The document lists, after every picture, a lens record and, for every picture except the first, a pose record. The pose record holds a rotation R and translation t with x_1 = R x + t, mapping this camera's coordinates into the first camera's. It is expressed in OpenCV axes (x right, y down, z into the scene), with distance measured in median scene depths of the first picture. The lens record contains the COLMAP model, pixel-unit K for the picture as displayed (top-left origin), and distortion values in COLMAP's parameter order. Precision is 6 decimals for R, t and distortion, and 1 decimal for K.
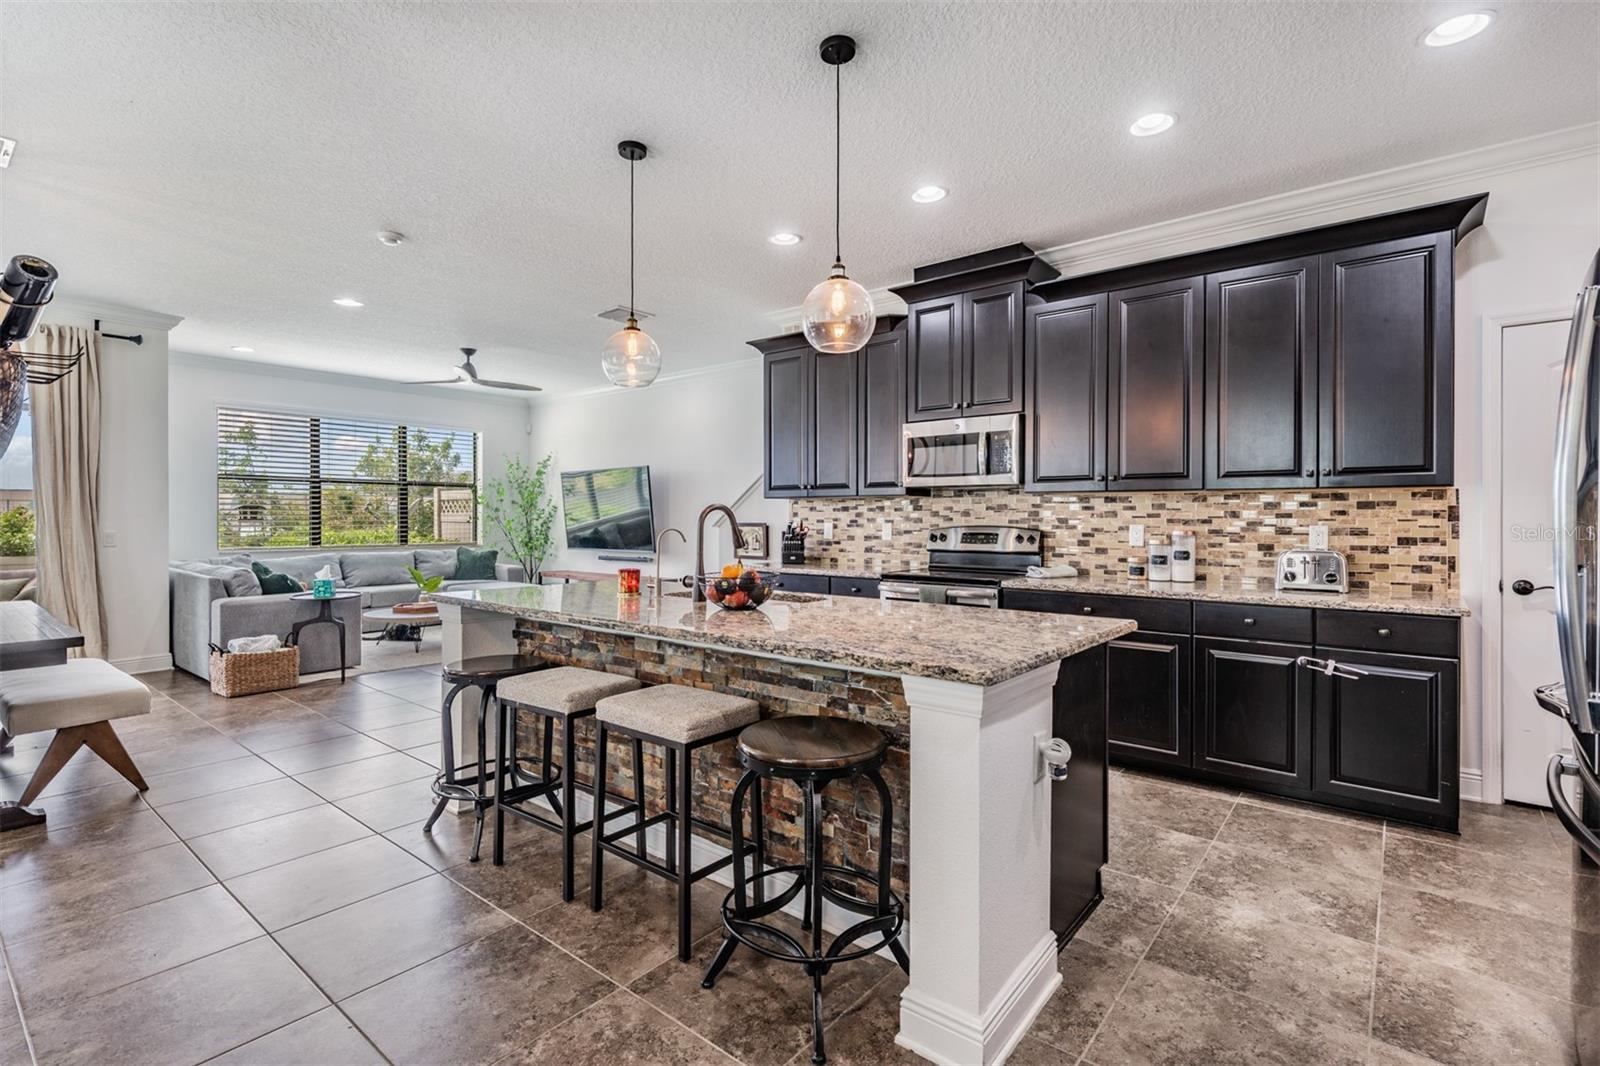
lens RADIAL K [[743.9, 0, 792.9], [0, 743.9, 519.7], [0, 0, 1]] dist [0.000467, -0.000392]
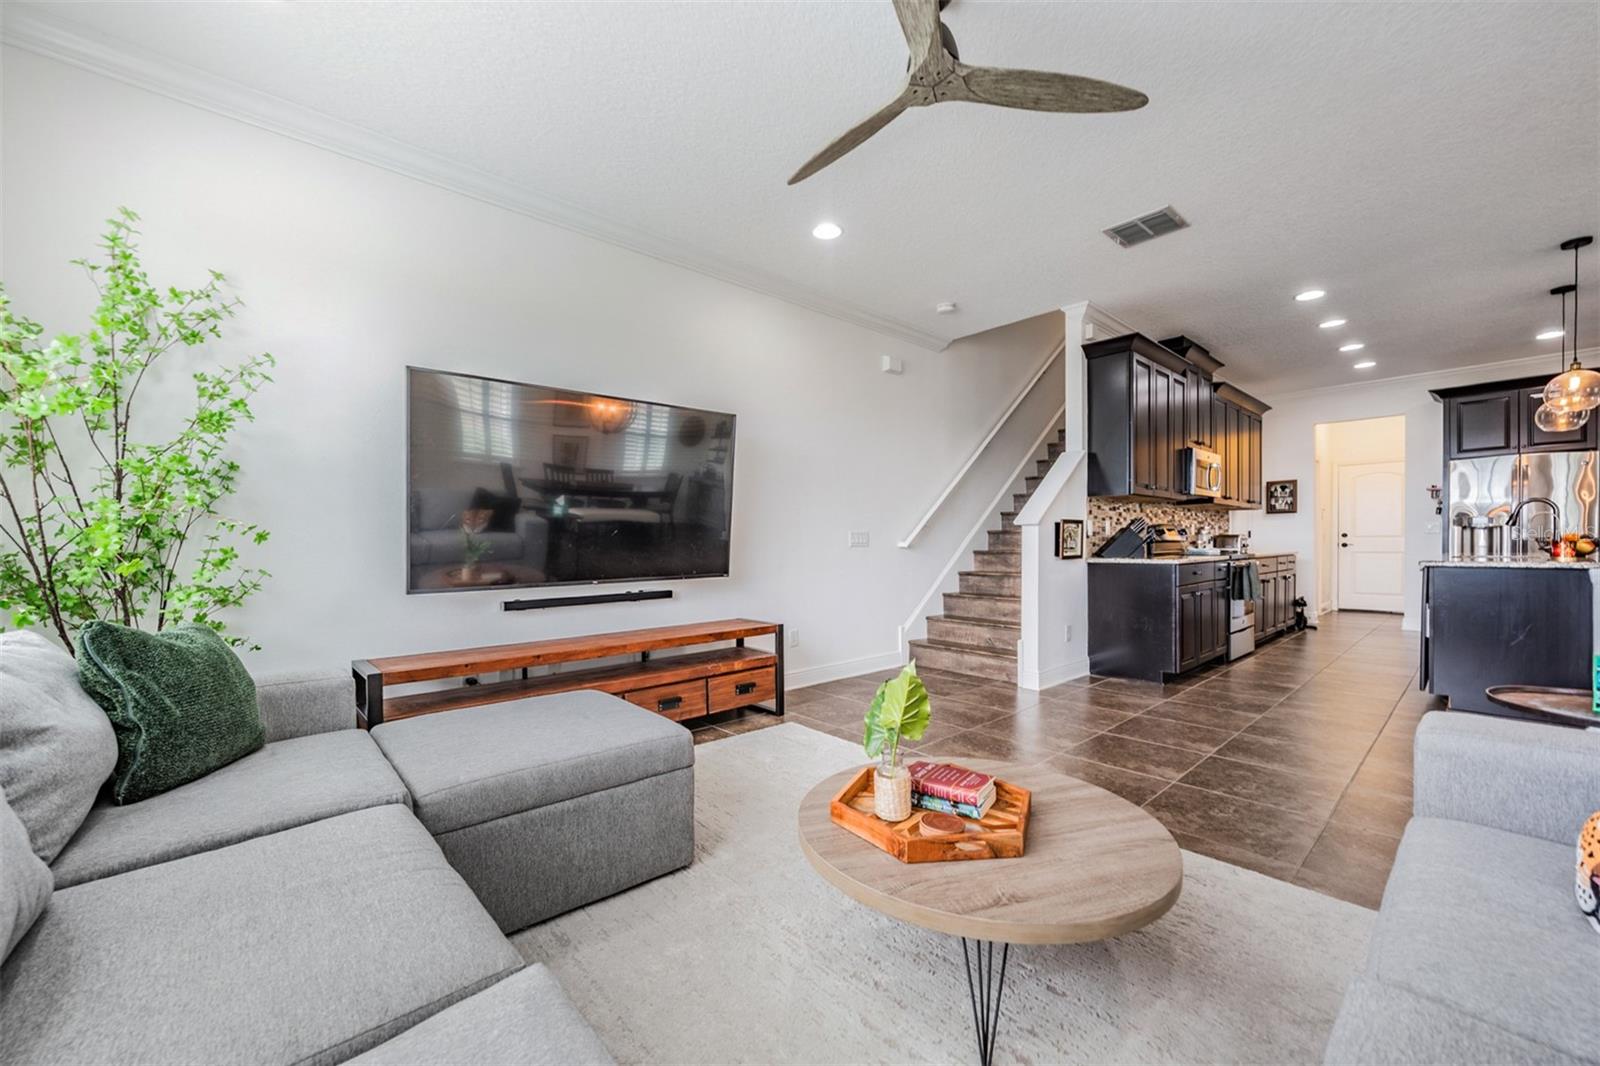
lens RADIAL K [[624.8, 0, 799.1], [0, 624.8, 543.8], [0, 0, 1]] dist [0.001020, 0.000052]
pose [[0.159470, -0.005669, 0.987186, -1.293178], [0.012252, 0.999918, 0.003763, 0.040008], [-0.987127, 0.011495, 0.159526, 1.788369]]
